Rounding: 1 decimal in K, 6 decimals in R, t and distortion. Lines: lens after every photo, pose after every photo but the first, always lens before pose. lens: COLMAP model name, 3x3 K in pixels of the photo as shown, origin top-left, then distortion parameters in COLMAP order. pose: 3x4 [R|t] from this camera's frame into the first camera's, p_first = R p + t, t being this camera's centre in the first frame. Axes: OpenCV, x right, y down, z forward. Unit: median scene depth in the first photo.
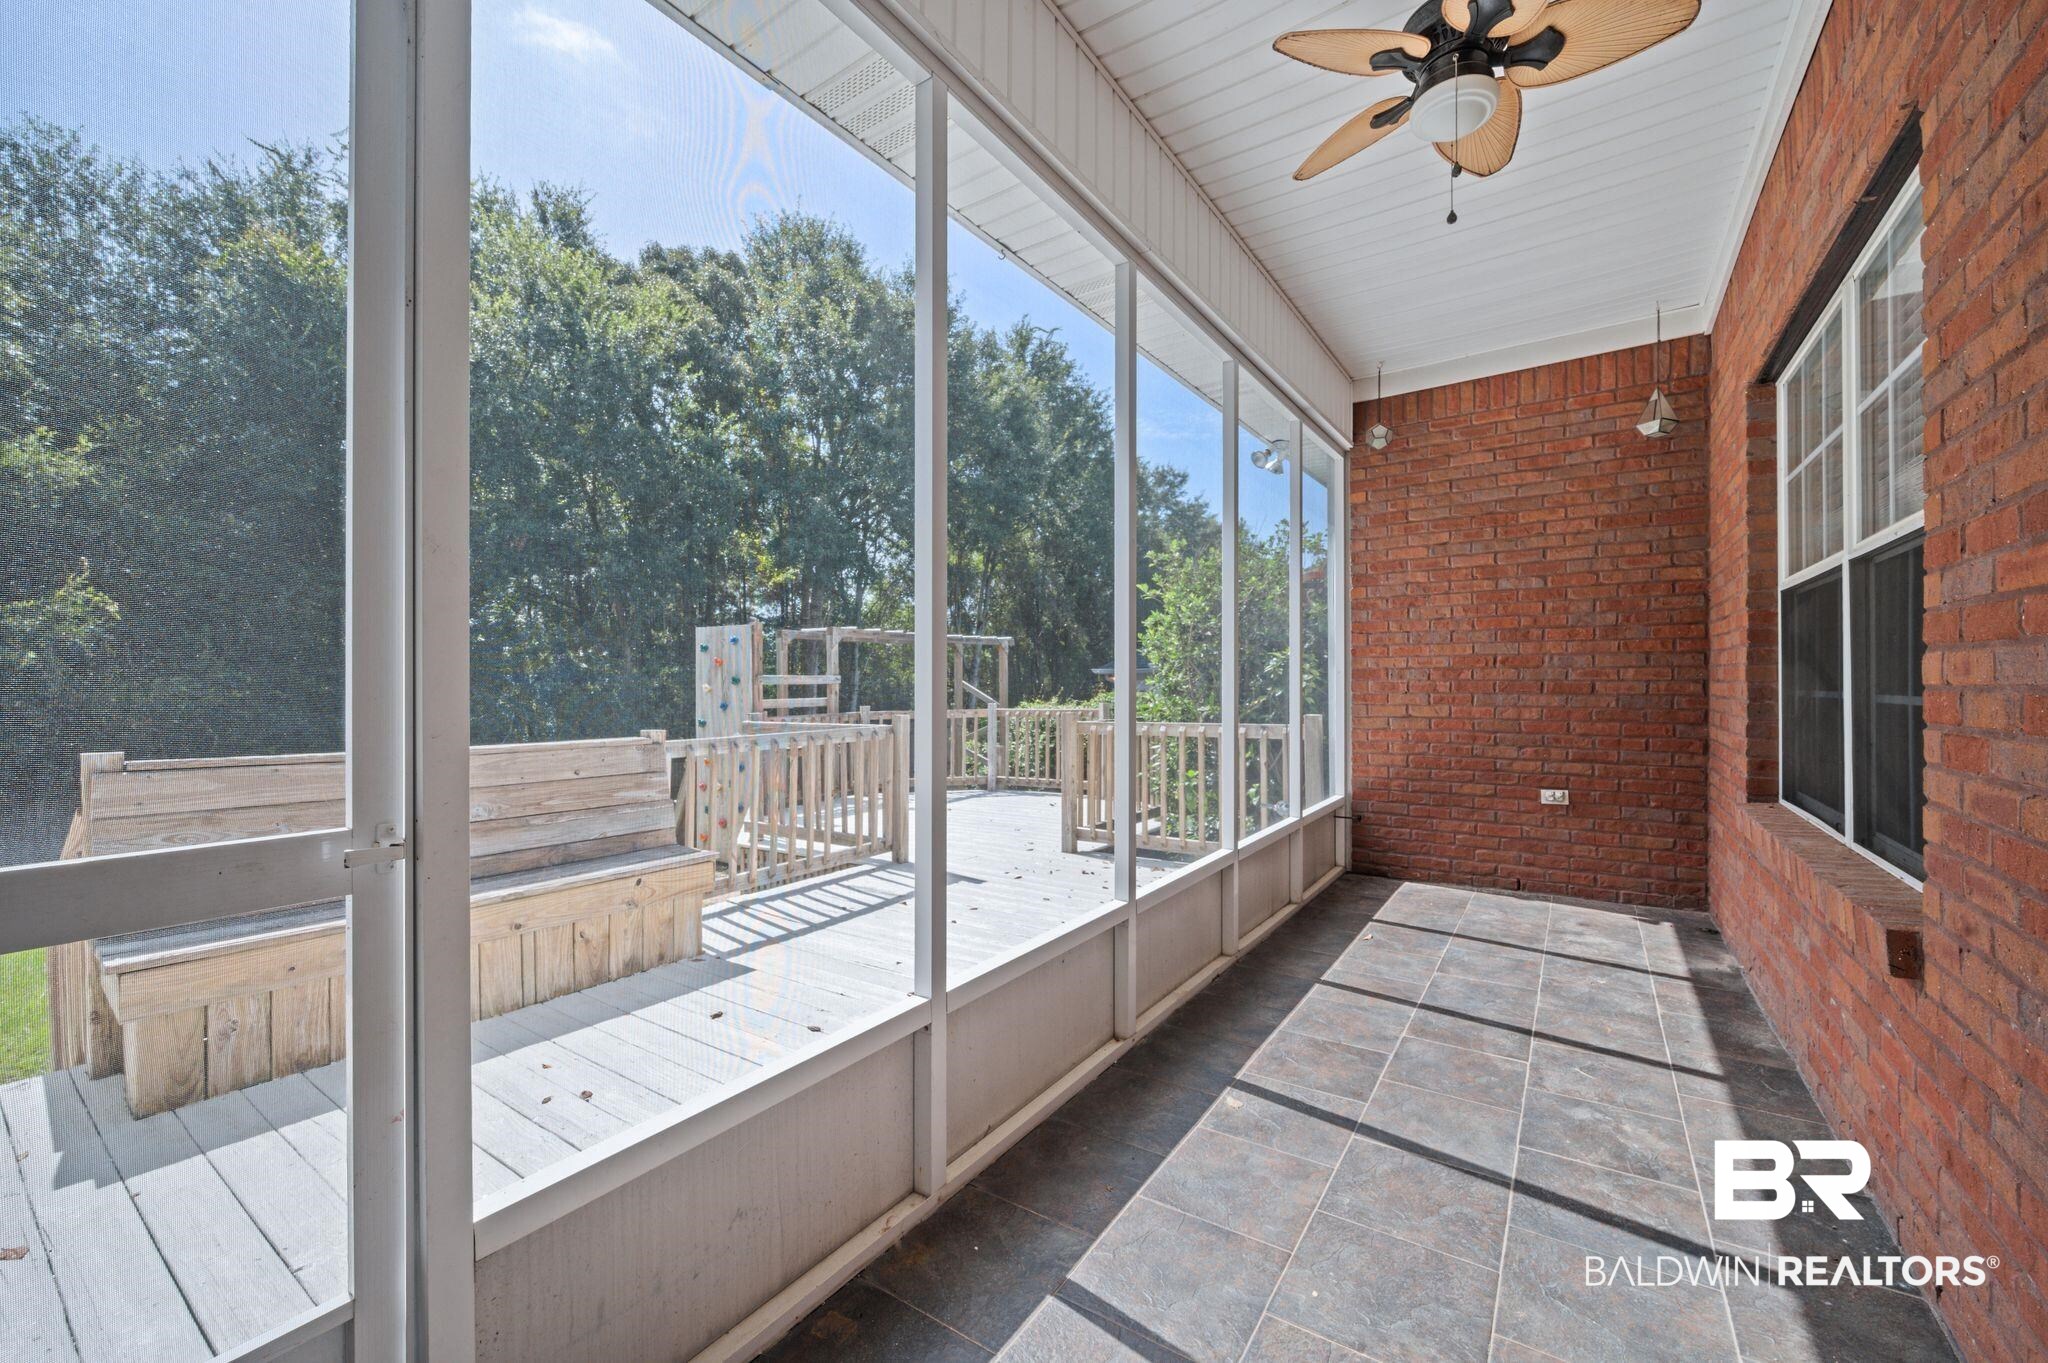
lens RADIAL K [[804.5, 0, 1025.6], [0, 804.5, 679.6], [0, 0, 1]] dist [-0.005448, -0.000300]
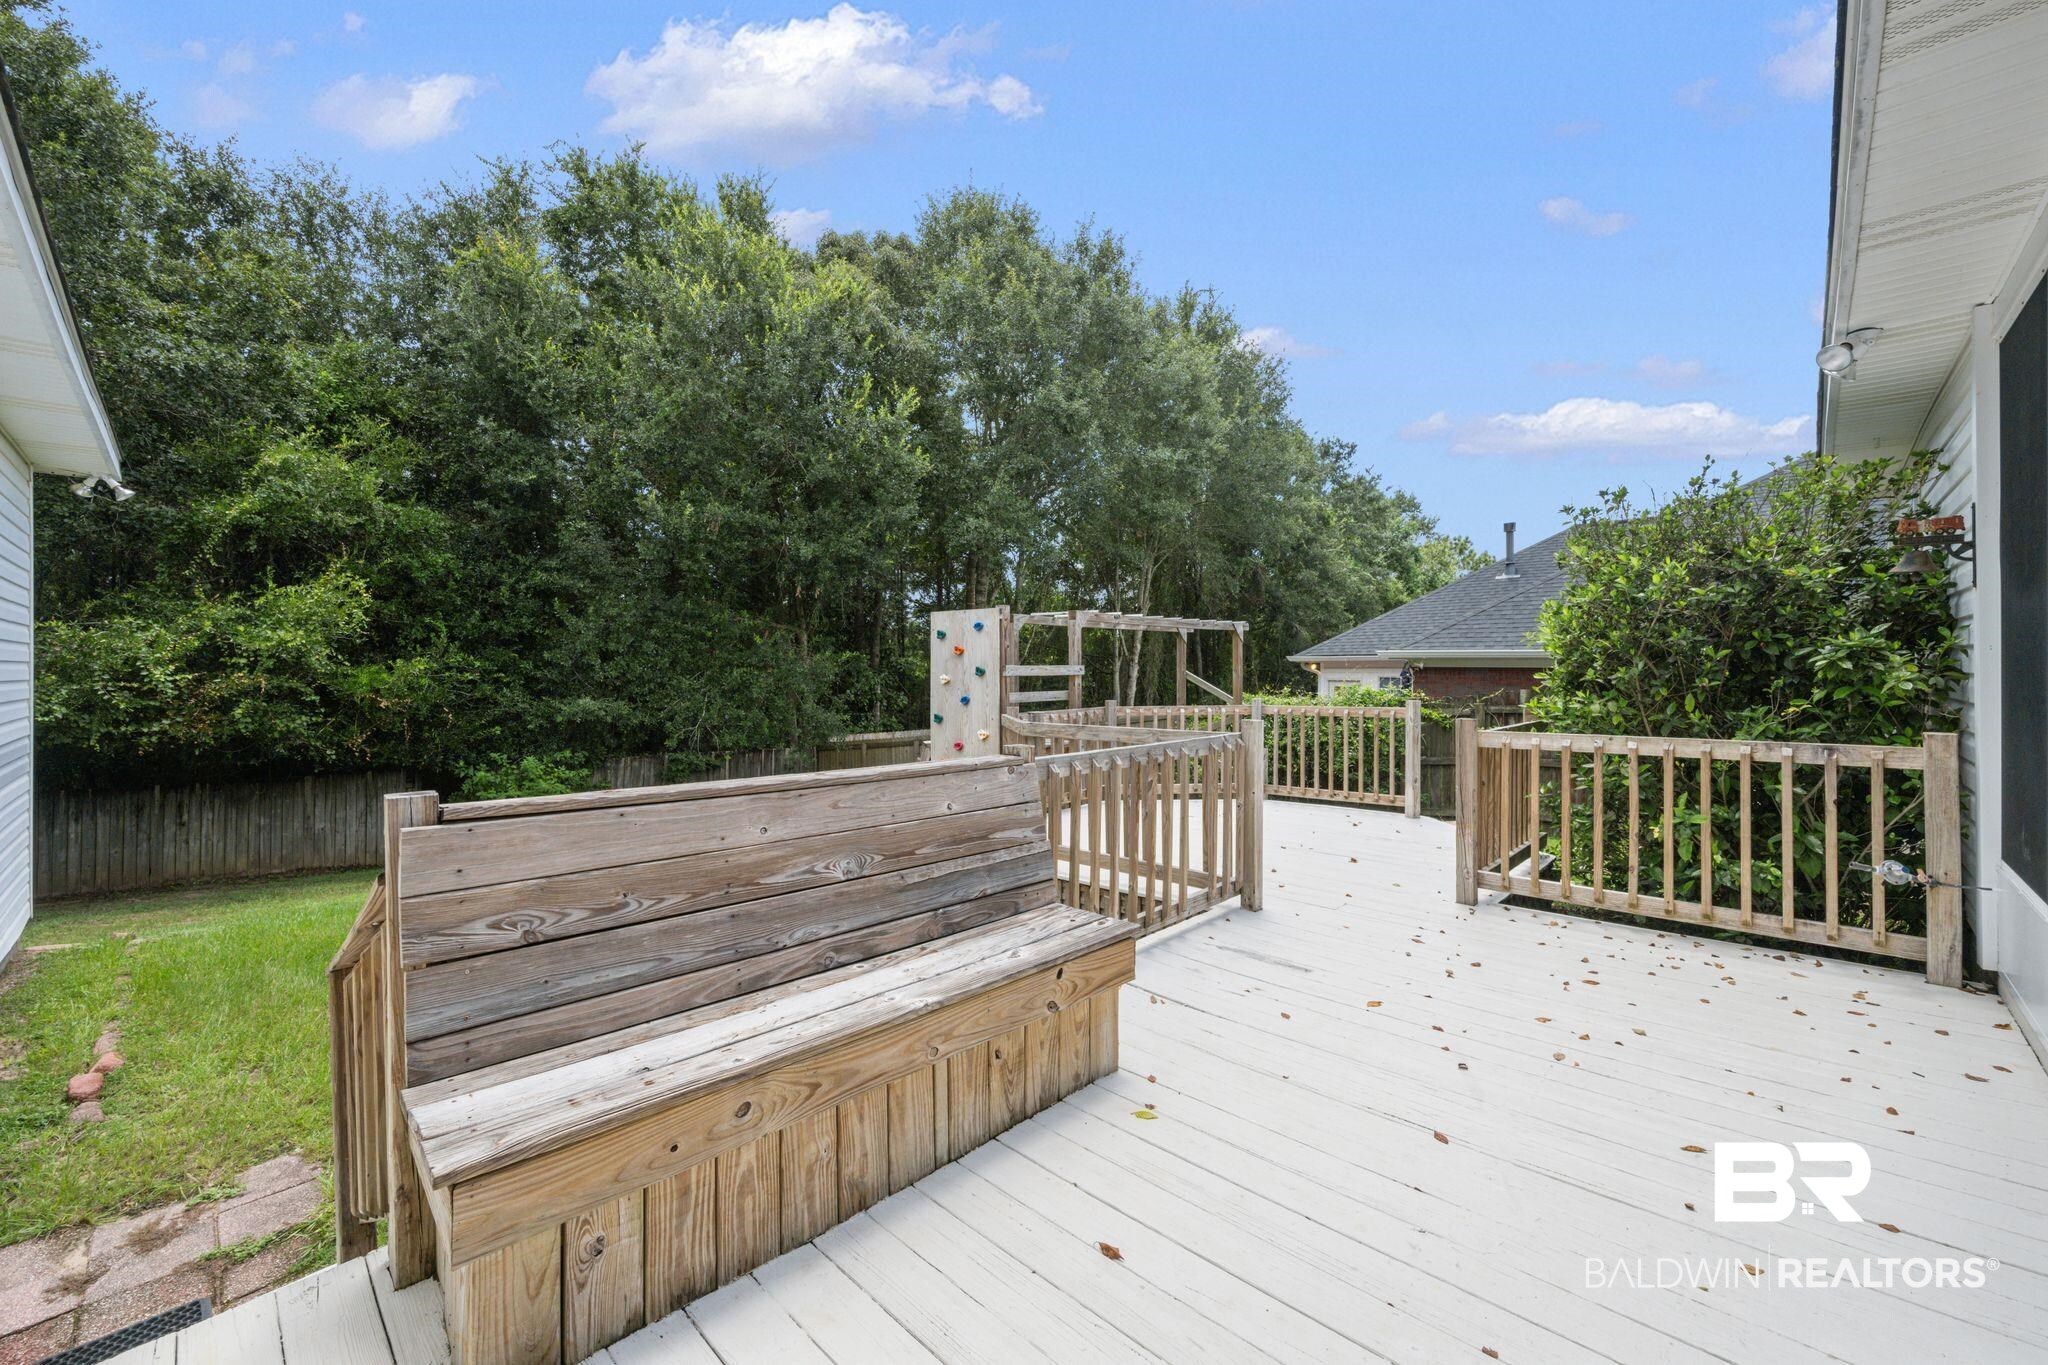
lens RADIAL K [[805.6, 0, 1022.5], [0, 805.6, 665.9], [0, 0, 1]] dist [-0.000058, 0.000047]
pose [[0.986487, 0.001593, -0.163834, -0.081800], [-0.001351, 0.999998, 0.001586, -0.003073], [0.163836, -0.001343, 0.986487, 0.063087]]
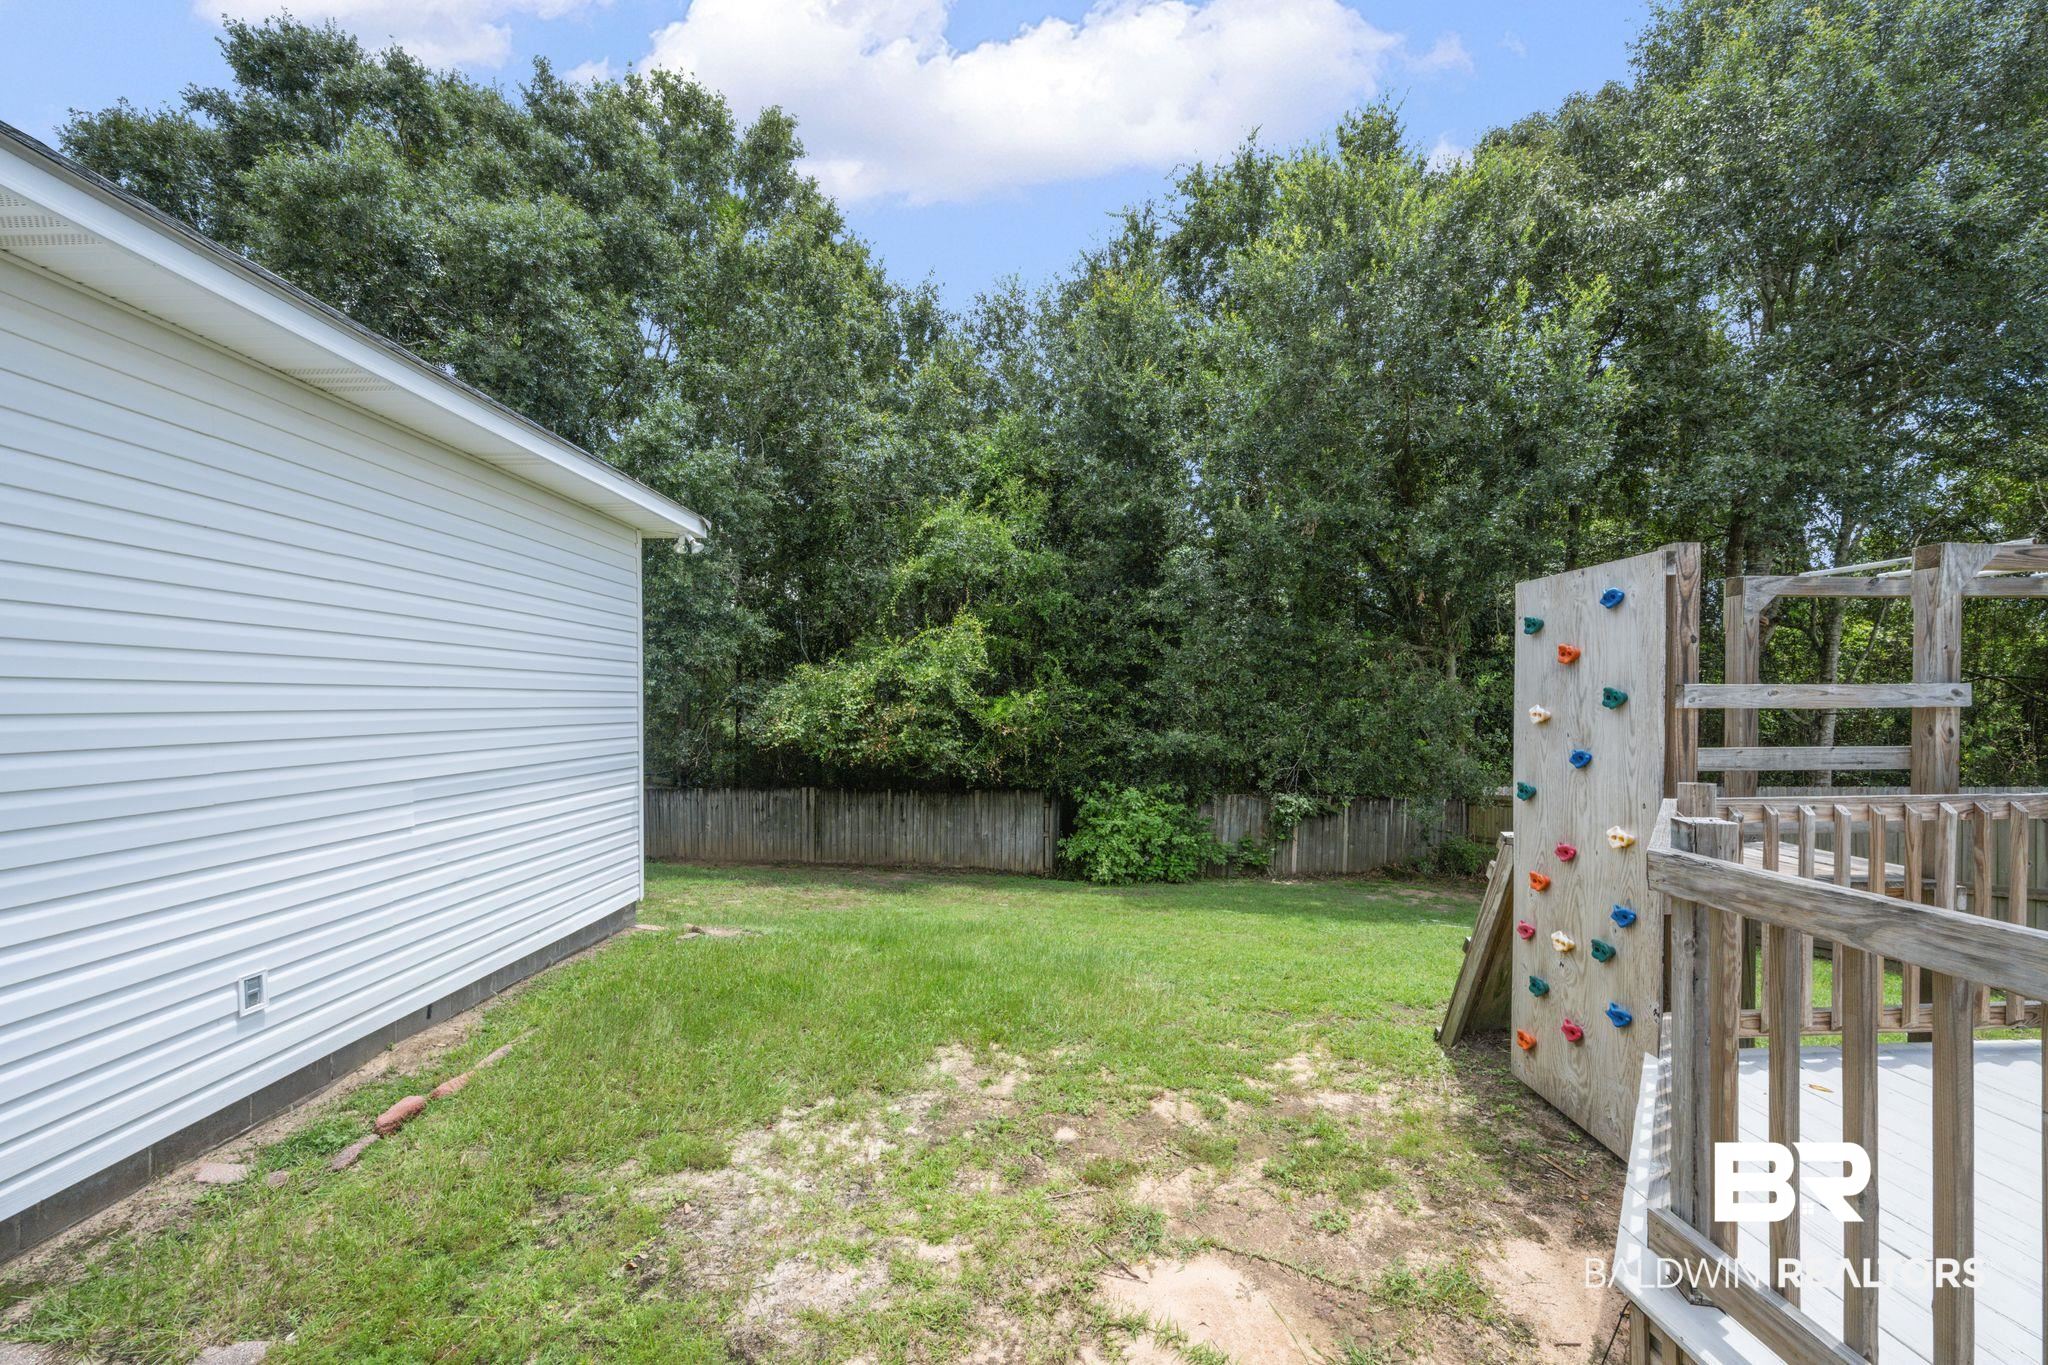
lens RADIAL K [[810.5, 0, 1024.6], [0, 810.5, 715.8], [0, 0, 1]] dist [-0.000767, -0.000074]
pose [[0.566329, 0.016145, -0.824021, -0.093931], [0.003303, 0.999756, 0.021858, 0.000128], [0.824173, -0.015100, 0.566137, 0.255352]]
